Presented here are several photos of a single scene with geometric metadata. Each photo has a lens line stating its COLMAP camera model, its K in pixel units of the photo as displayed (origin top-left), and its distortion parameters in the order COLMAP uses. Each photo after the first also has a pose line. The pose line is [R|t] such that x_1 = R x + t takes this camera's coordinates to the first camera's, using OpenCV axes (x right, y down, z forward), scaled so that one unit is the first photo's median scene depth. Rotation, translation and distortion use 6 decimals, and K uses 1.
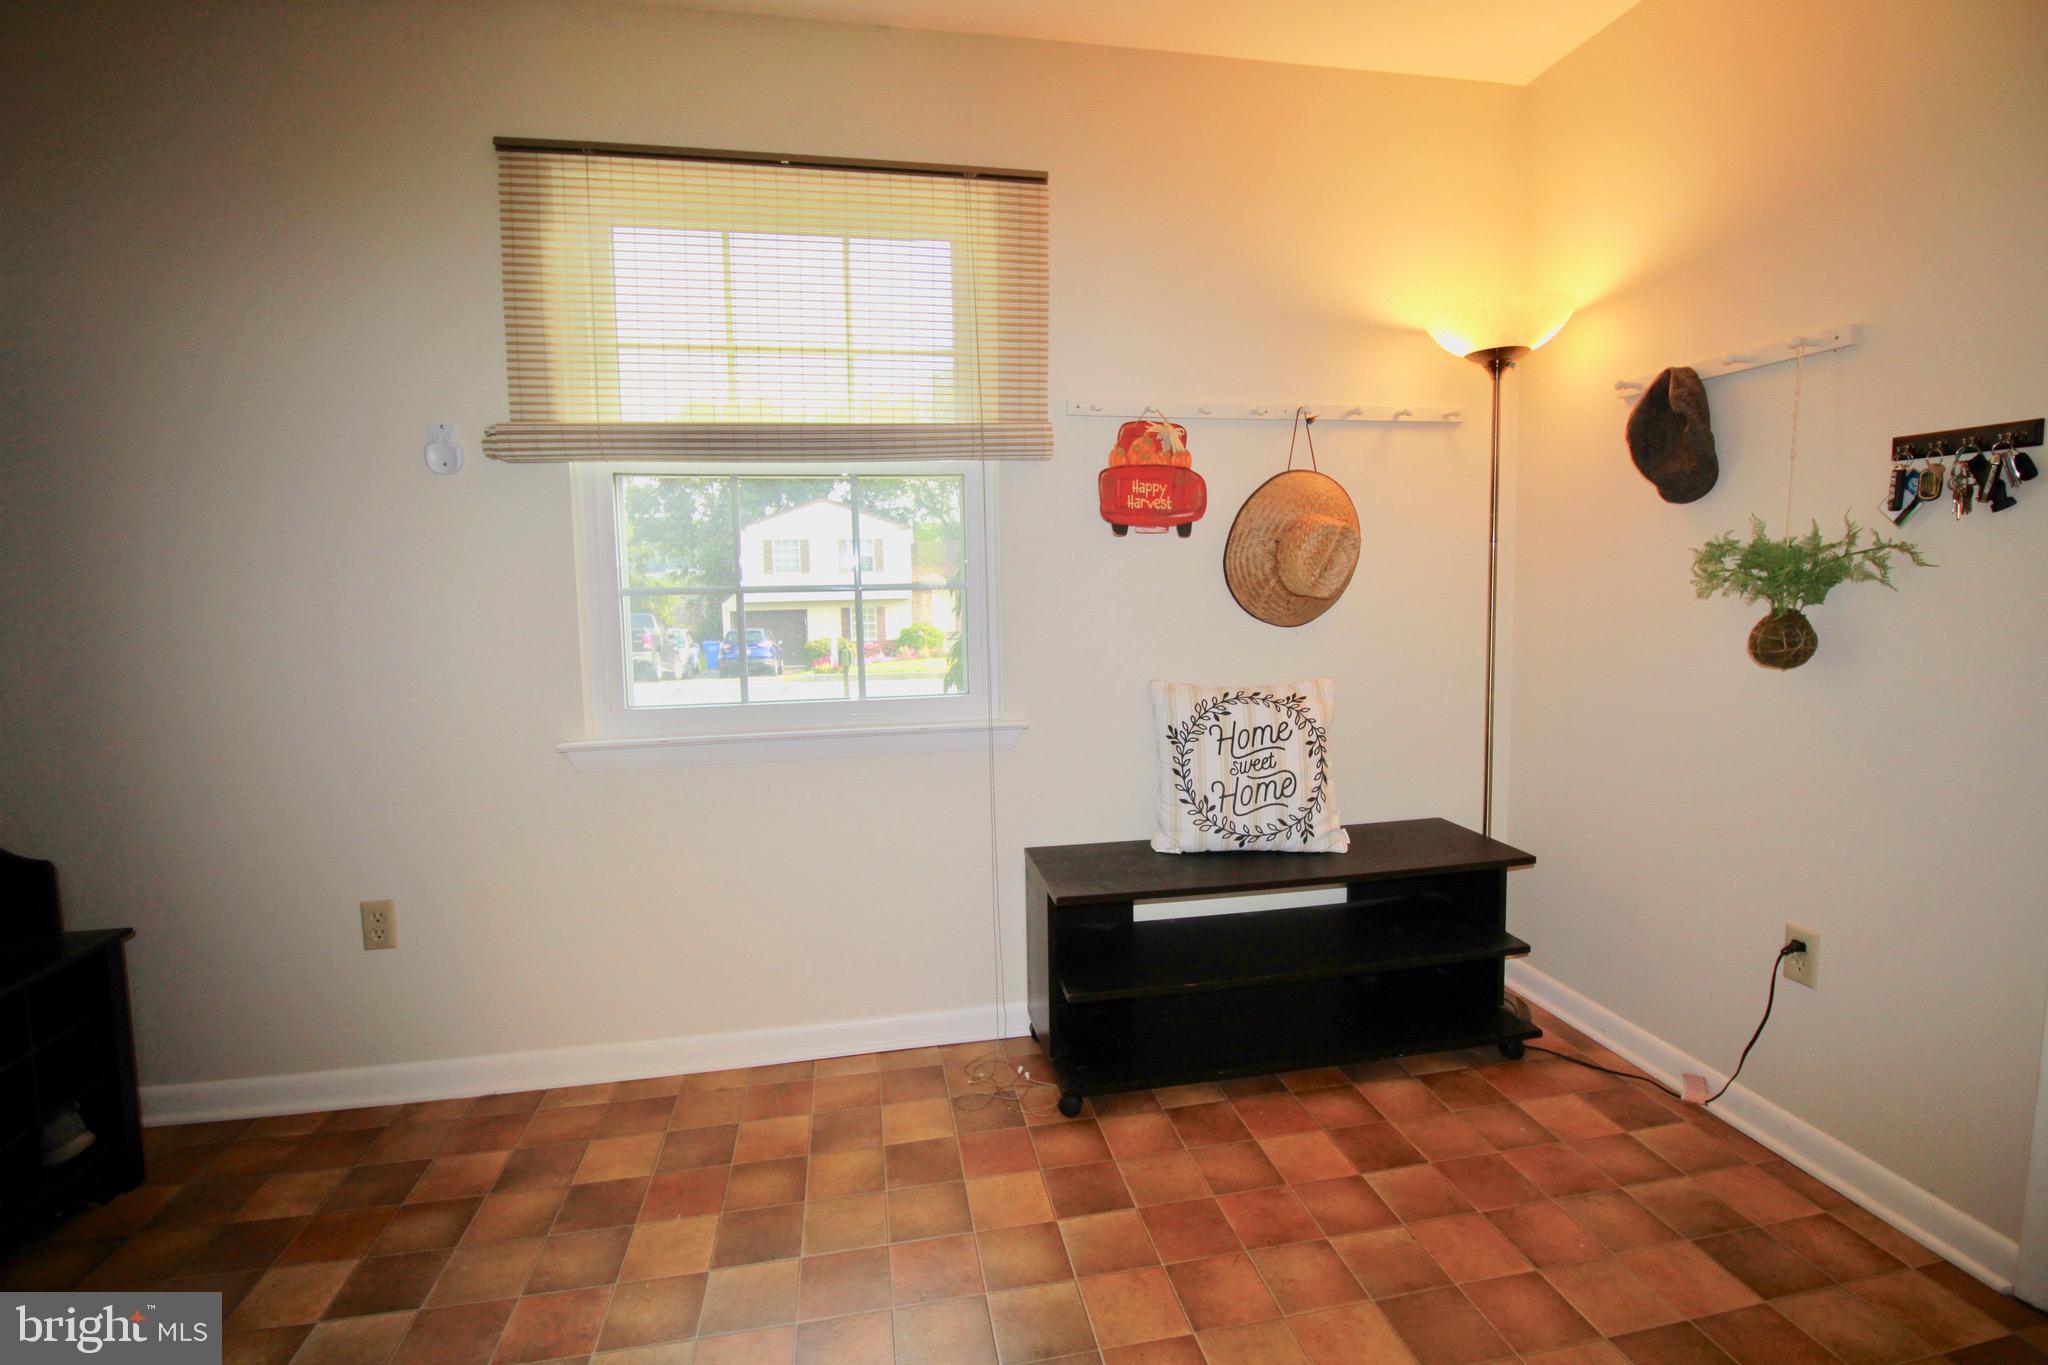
lens RADIAL K [[954.0, 0, 1039.3], [0, 954.0, 673.5], [0, 0, 1]] dist [-0.004588, -0.009599]
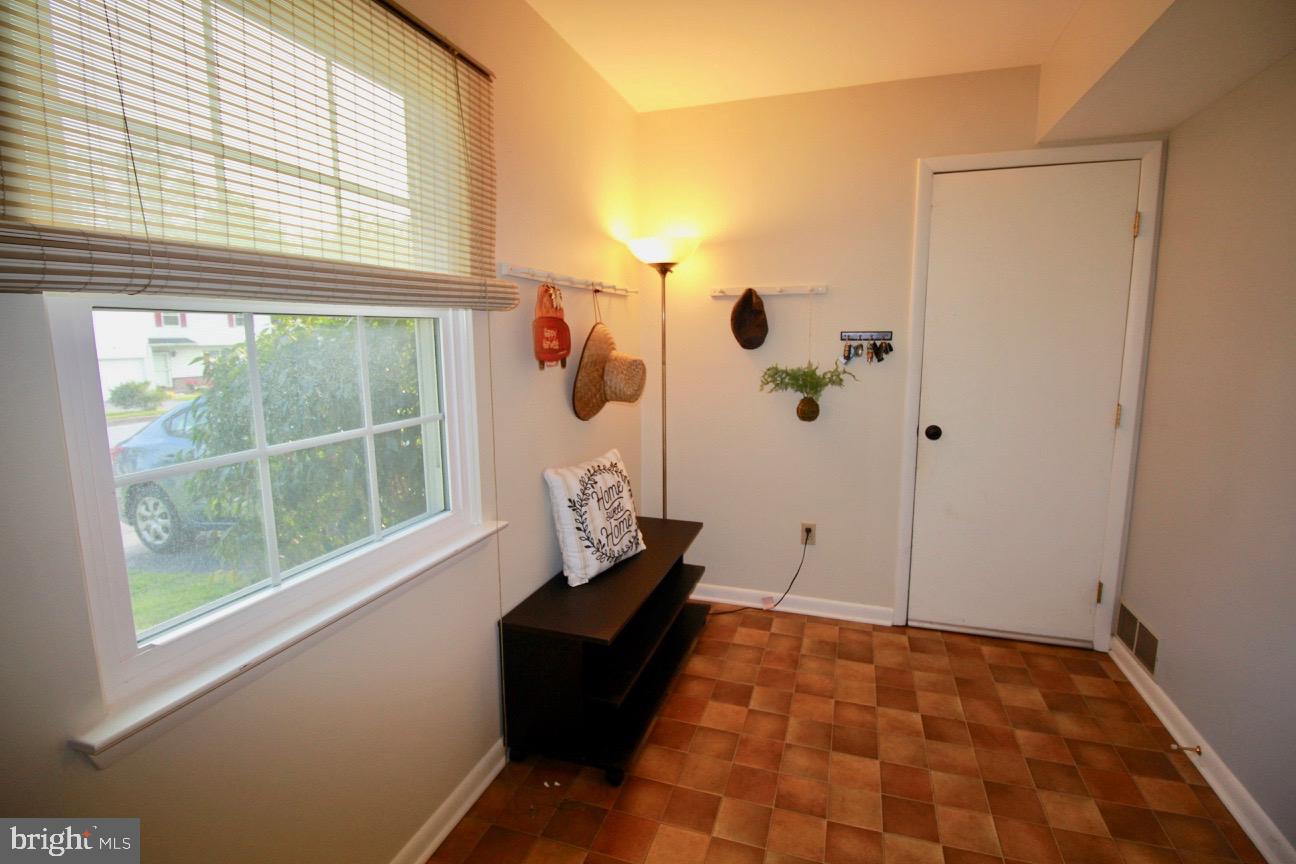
lens RADIAL K [[603.7, 0, 661.4], [0, 603.7, 426.2], [0, 0, 1]] dist [-0.004588, -0.009599]
pose [[0.483337, -0.116200, 0.867688, -0.590171], [0.083680, 0.992746, 0.086335, -0.124655], [-0.871426, 0.030879, 0.489555, 0.439261]]
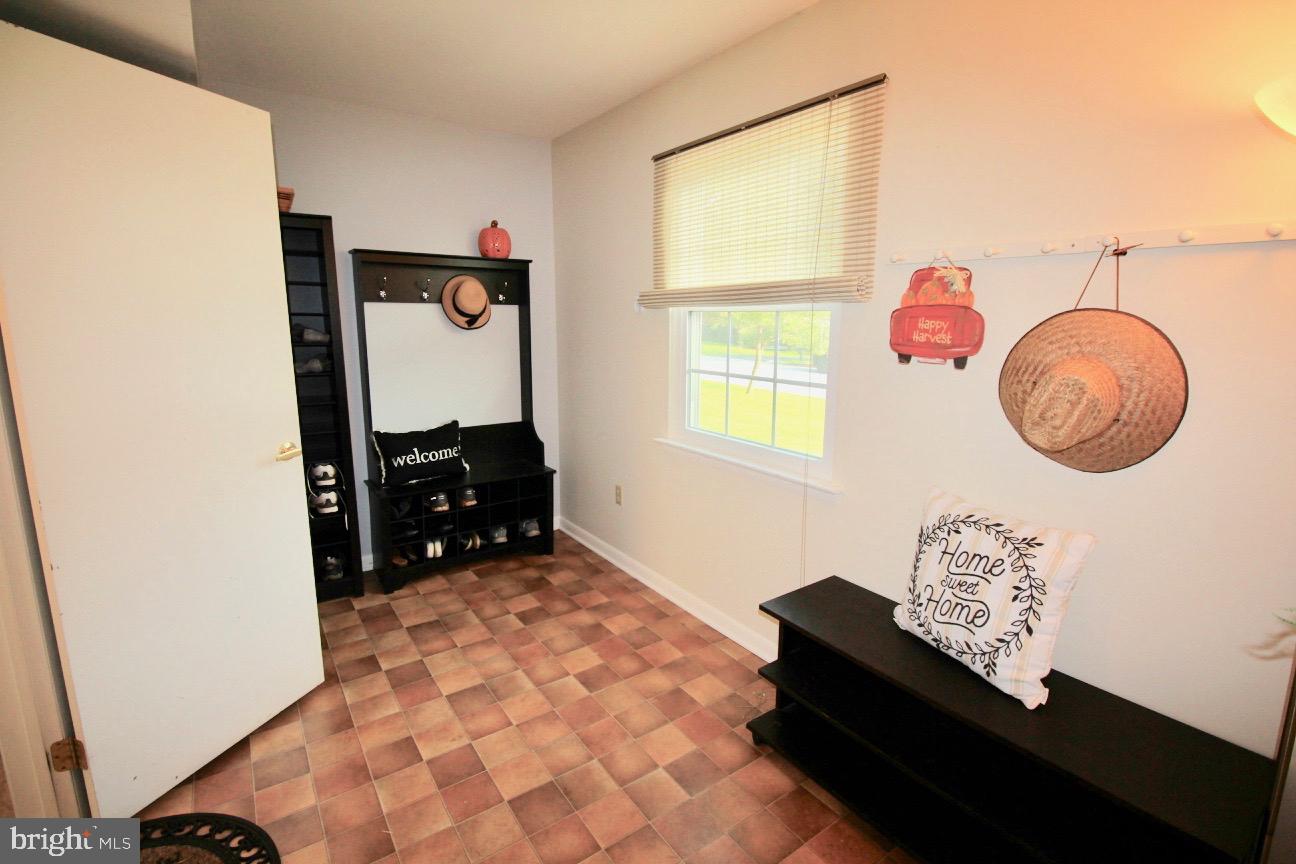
lens RADIAL K [[603.7, 0, 654.6], [0, 603.7, 424.8], [0, 0, 1]] dist [-0.004588, -0.009599]
pose [[0.402858, 0.182053, -0.896974, 0.669488], [-0.098988, 0.982936, 0.155042, -0.156573], [0.909894, 0.026330, 0.414005, 0.393021]]
